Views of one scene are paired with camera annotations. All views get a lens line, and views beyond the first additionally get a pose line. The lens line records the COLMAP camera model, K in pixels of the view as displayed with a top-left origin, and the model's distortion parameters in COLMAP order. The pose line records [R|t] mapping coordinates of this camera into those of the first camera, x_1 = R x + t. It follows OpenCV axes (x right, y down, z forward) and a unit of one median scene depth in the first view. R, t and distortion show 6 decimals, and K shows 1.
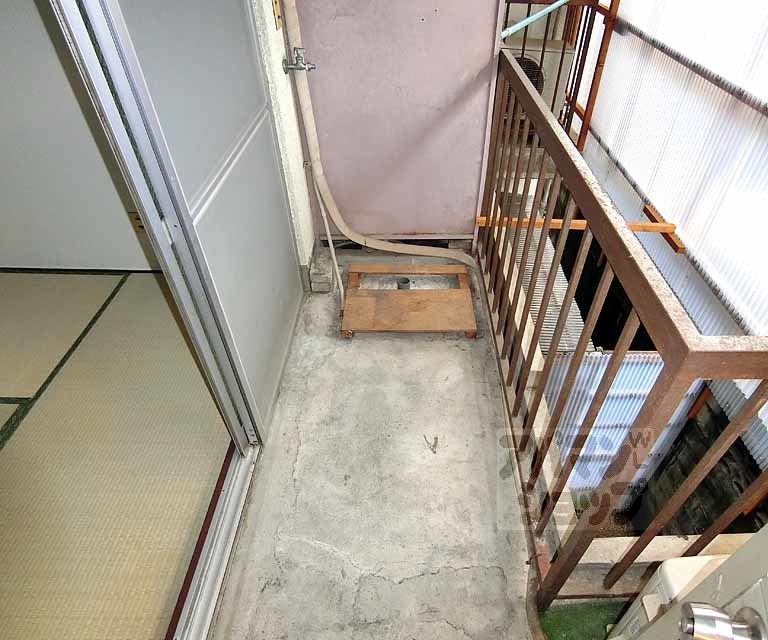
lens RADIAL K [[473.9, 0, 402.7], [0, 473.9, 329.8], [0, 0, 1]] dist [-0.035652, 0.040249]
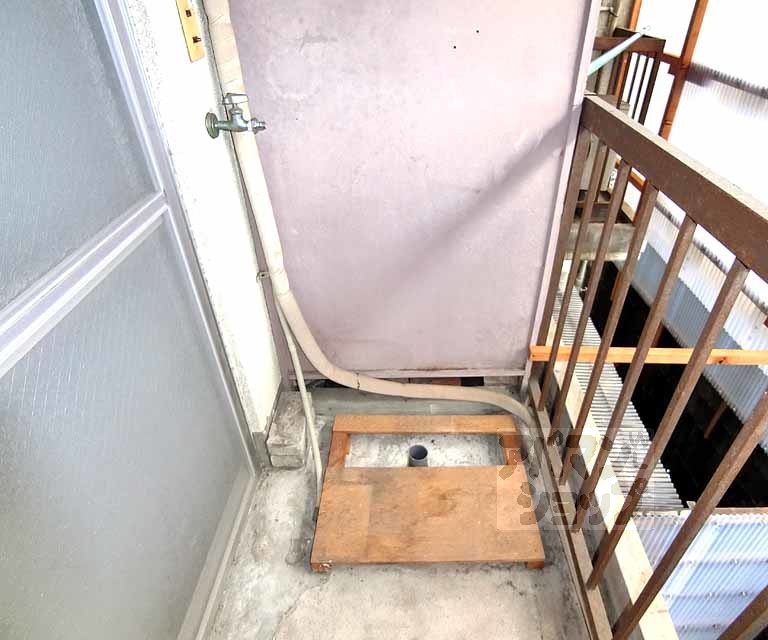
lens RADIAL K [[473.9, 0, 402.7], [0, 473.9, 329.8], [0, 0, 1]] dist [-0.035652, 0.040249]
pose [[0.999850, 0.003325, -0.016989, -0.008232], [-0.005063, 0.994636, -0.103309, -0.206288], [0.016554, 0.103380, 0.994504, 0.372846]]
